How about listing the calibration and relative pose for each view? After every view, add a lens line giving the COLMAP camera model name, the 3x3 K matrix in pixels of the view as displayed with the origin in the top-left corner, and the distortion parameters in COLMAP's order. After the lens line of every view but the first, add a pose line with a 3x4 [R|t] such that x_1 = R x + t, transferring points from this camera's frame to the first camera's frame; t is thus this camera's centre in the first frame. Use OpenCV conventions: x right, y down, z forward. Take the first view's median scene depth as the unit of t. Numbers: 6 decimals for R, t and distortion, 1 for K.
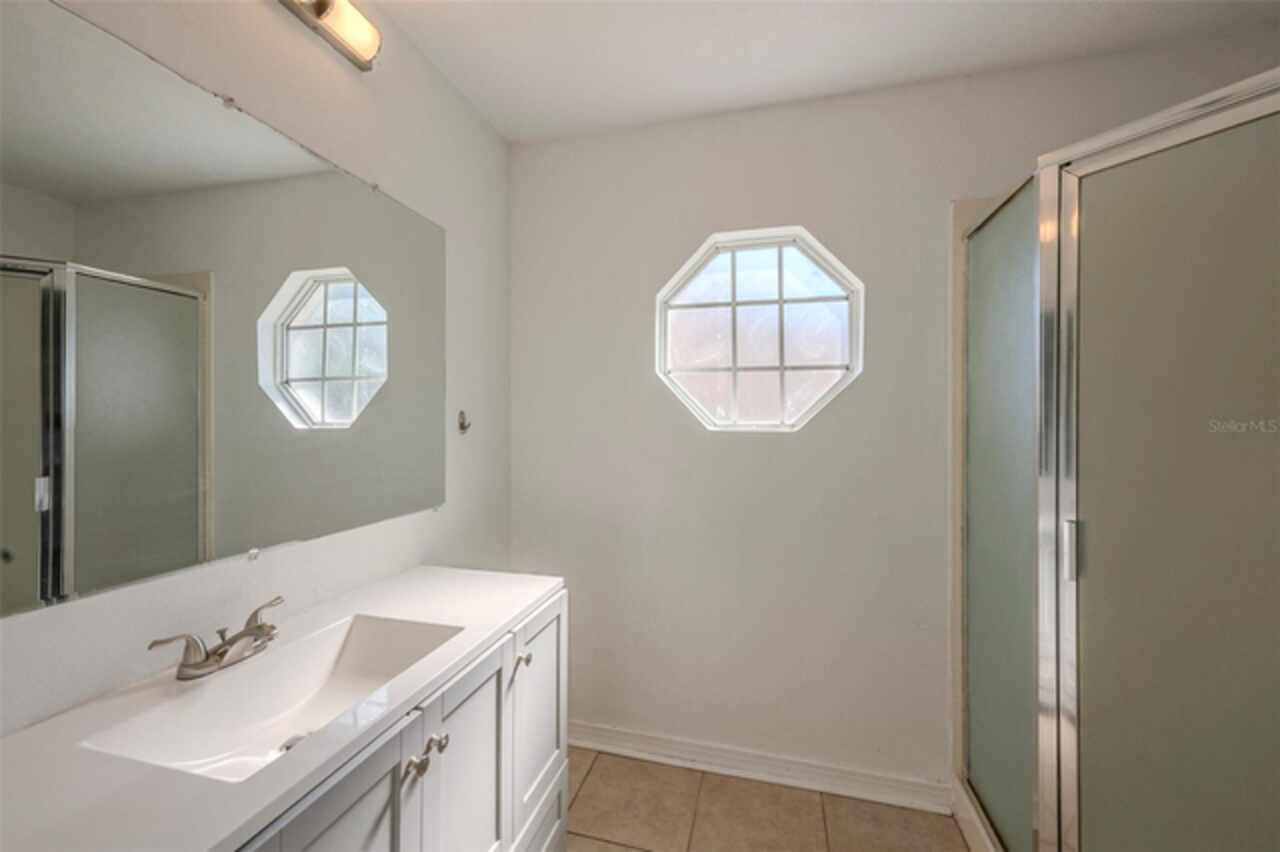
lens RADIAL K [[502.9, 0, 637.9], [0, 502.9, 423.9], [0, 0, 1]] dist [0.013786, -0.002762]
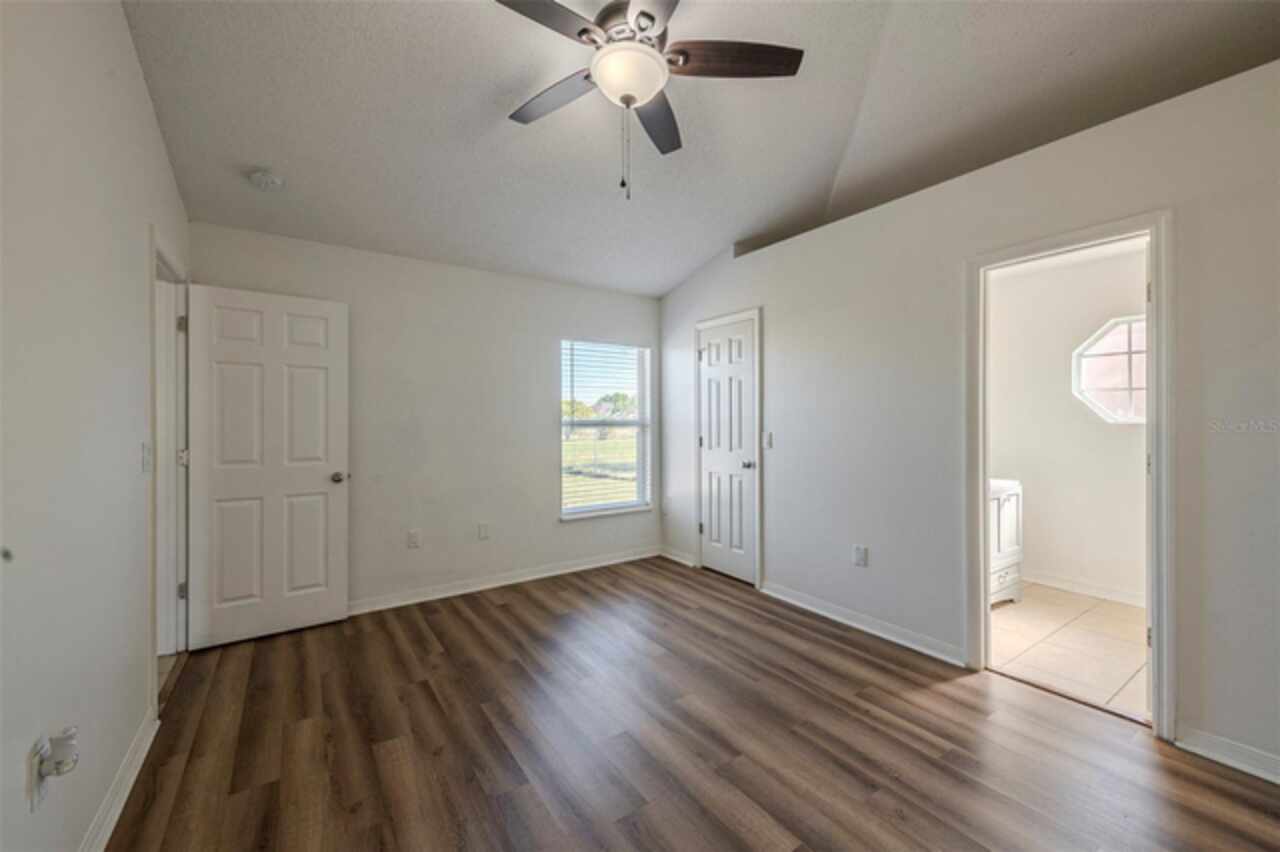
lens RADIAL K [[502.9, 0, 641.4], [0, 502.9, 421.1], [0, 0, 1]] dist [0.013786, -0.002762]
pose [[0.751068, -0.003888, -0.660214, 0.075758], [0.007601, 0.999967, 0.002758, -0.011330], [0.660181, -0.007090, 0.751073, -1.531921]]
